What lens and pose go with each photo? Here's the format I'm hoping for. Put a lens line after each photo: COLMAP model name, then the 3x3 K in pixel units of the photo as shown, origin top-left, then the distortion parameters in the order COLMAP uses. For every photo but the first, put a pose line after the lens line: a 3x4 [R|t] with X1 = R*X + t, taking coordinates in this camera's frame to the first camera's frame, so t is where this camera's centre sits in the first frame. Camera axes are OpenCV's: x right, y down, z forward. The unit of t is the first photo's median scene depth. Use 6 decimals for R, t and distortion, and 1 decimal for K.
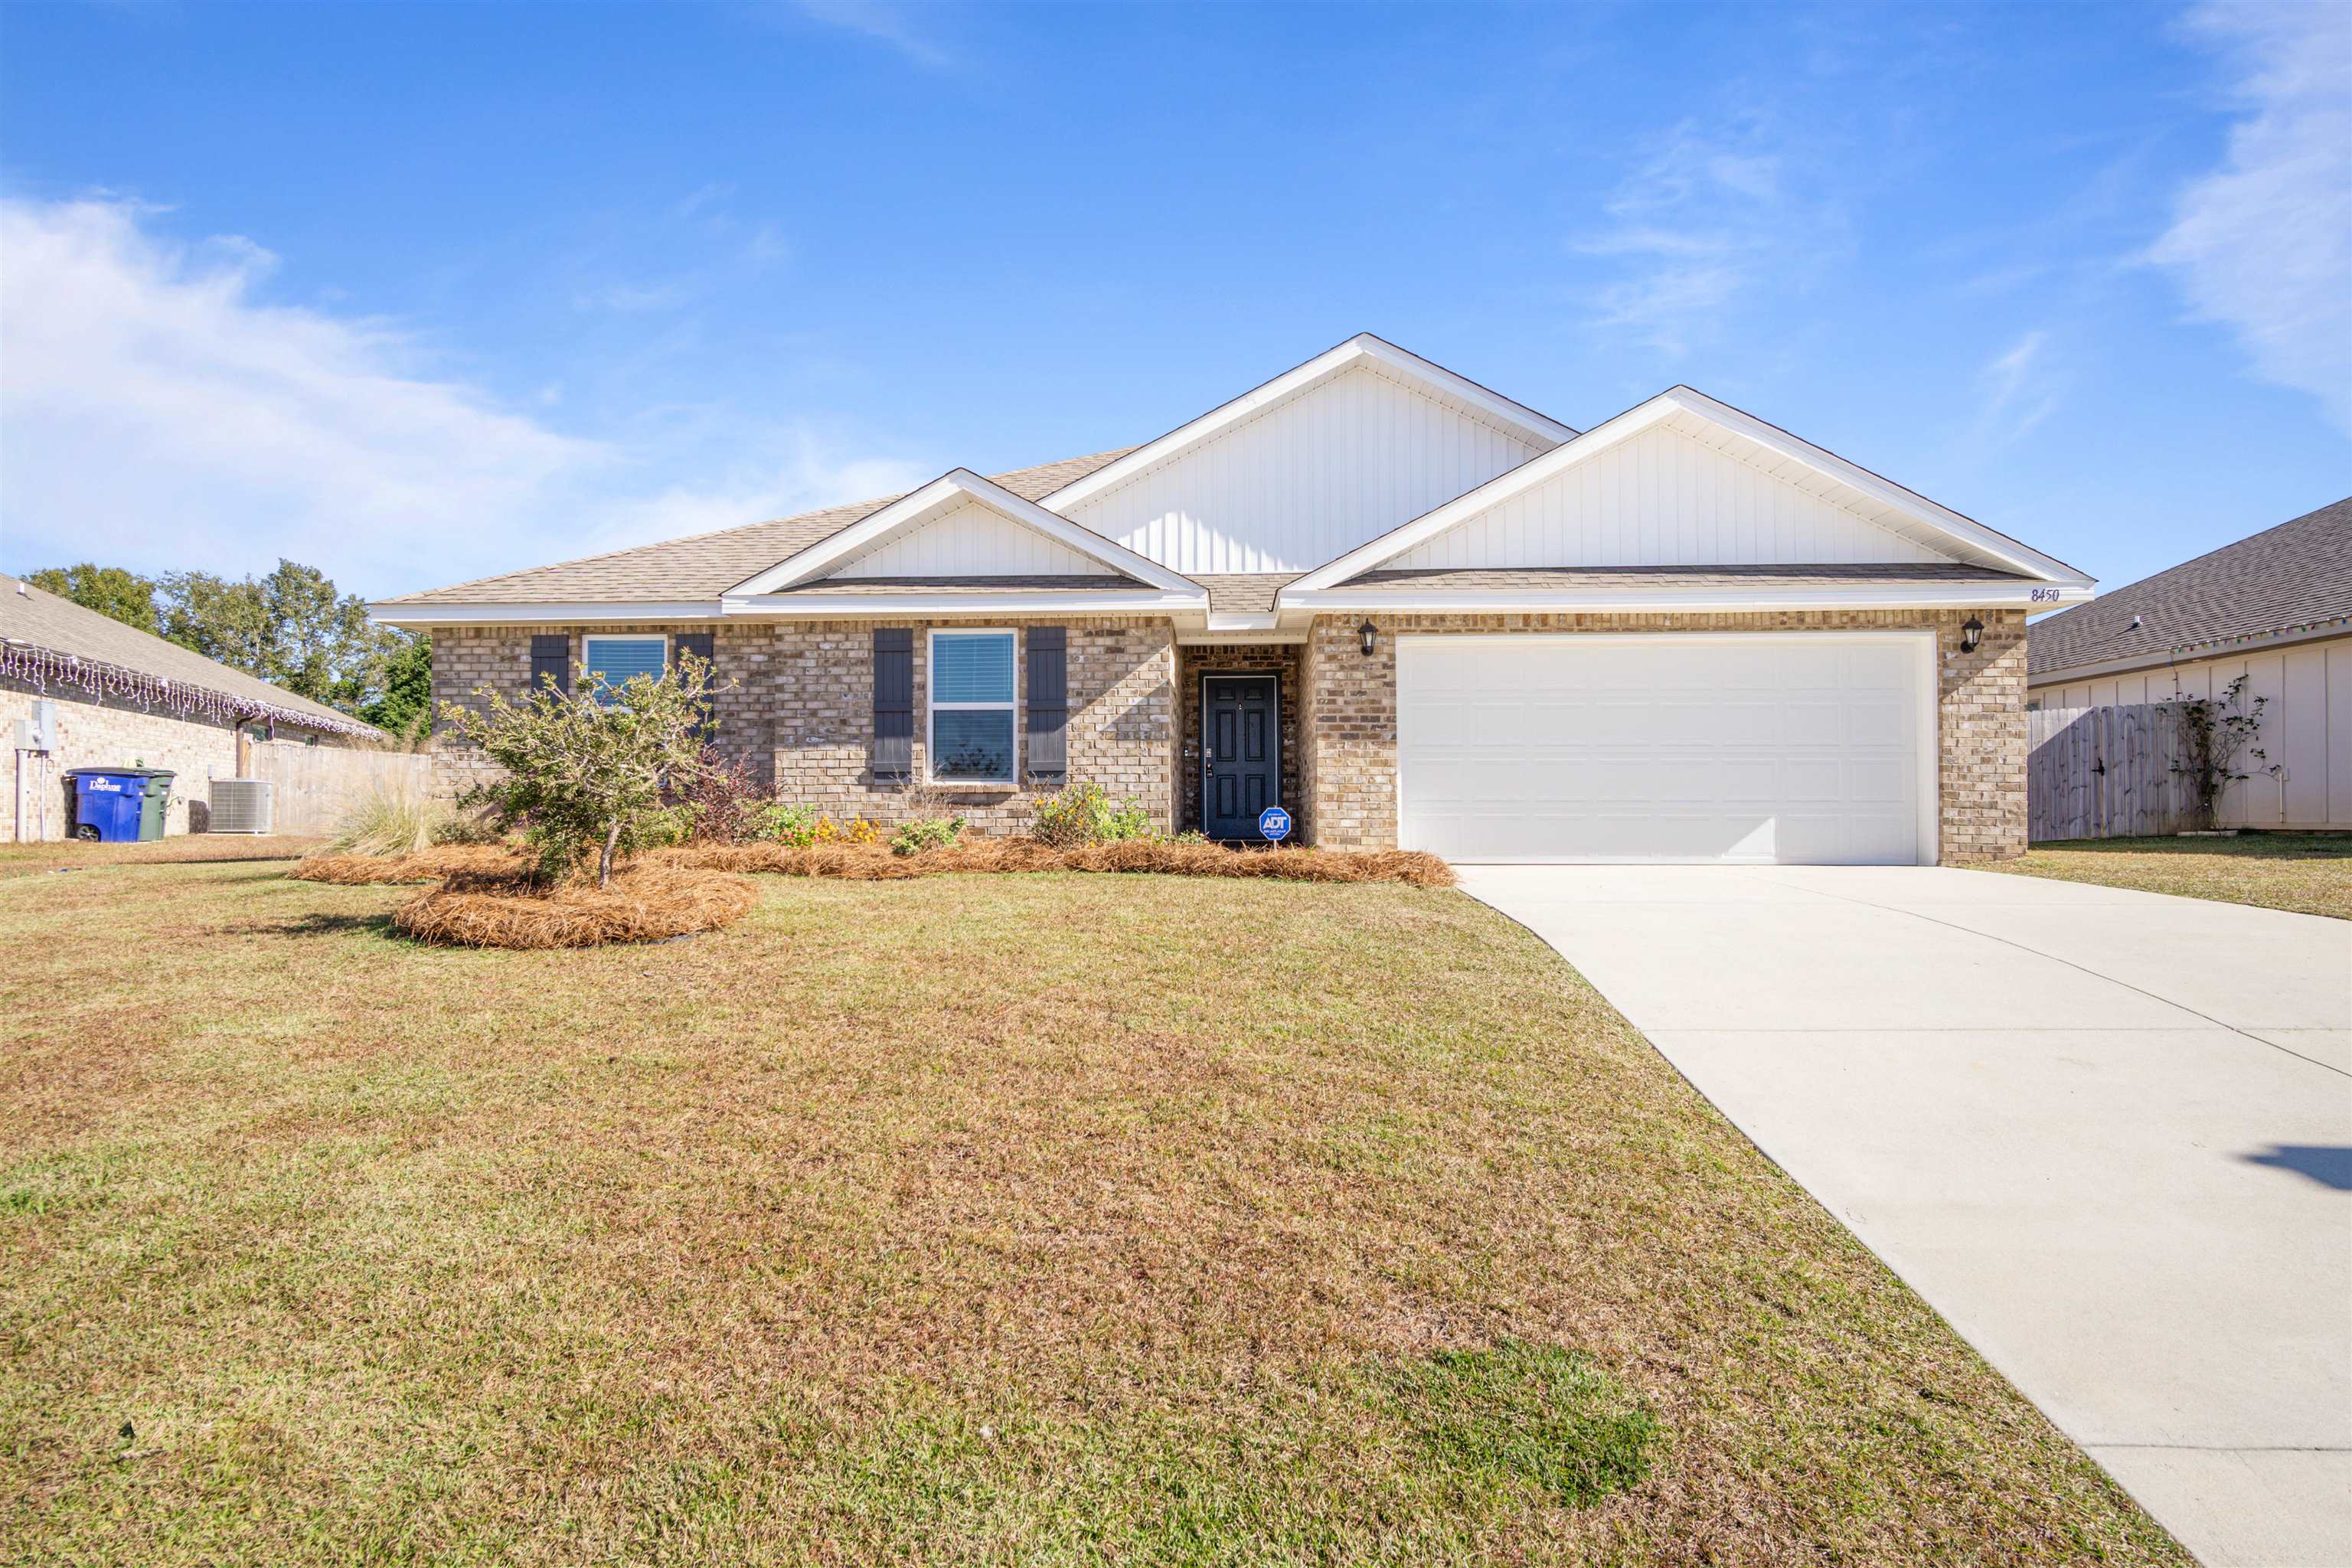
lens RADIAL K [[1234.7, 0, 1165.0], [0, 1234.7, 772.5], [0, 0, 1]] dist [-0.004526, 0.001068]
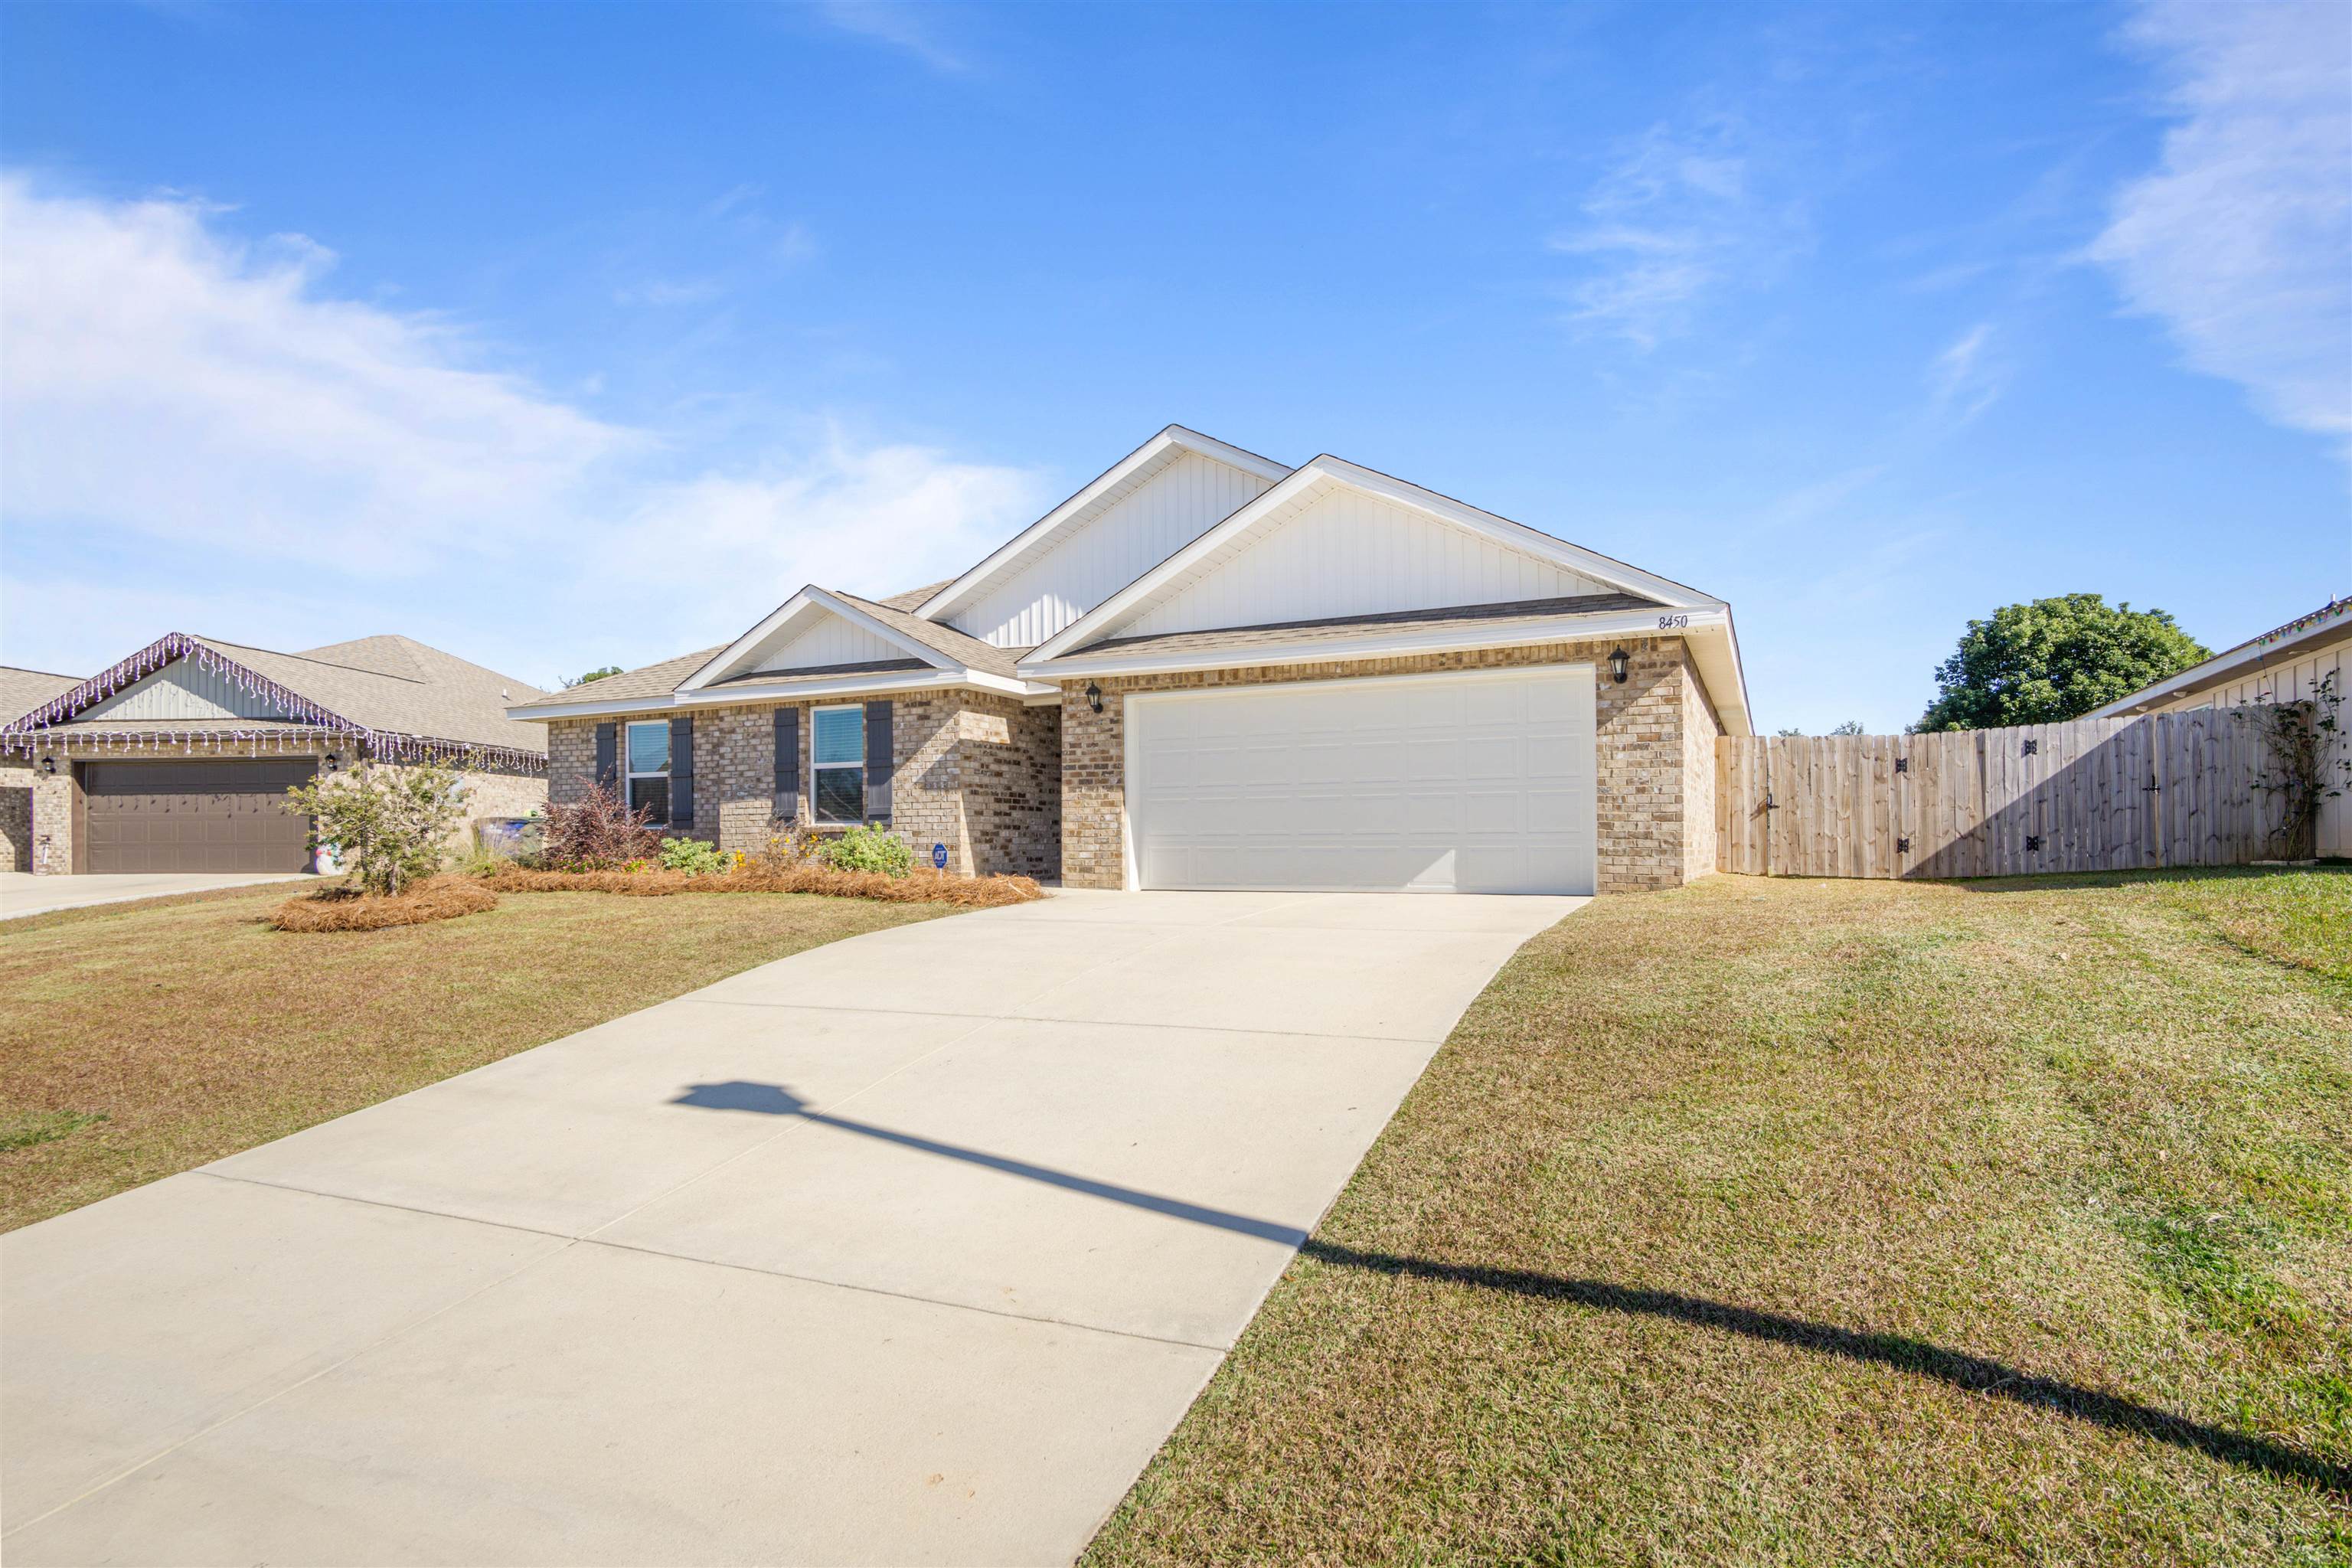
lens RADIAL K [[1265.4, 0, 1168.4], [0, 1265.4, 770.7], [0, 0, 1]] dist [-0.000734, 0.002430]
pose [[0.920382, -0.029065, -0.389938, 0.688649], [0.020215, 0.999437, -0.026782, -0.005721], [0.390497, 0.016767, 0.920452, -0.083712]]
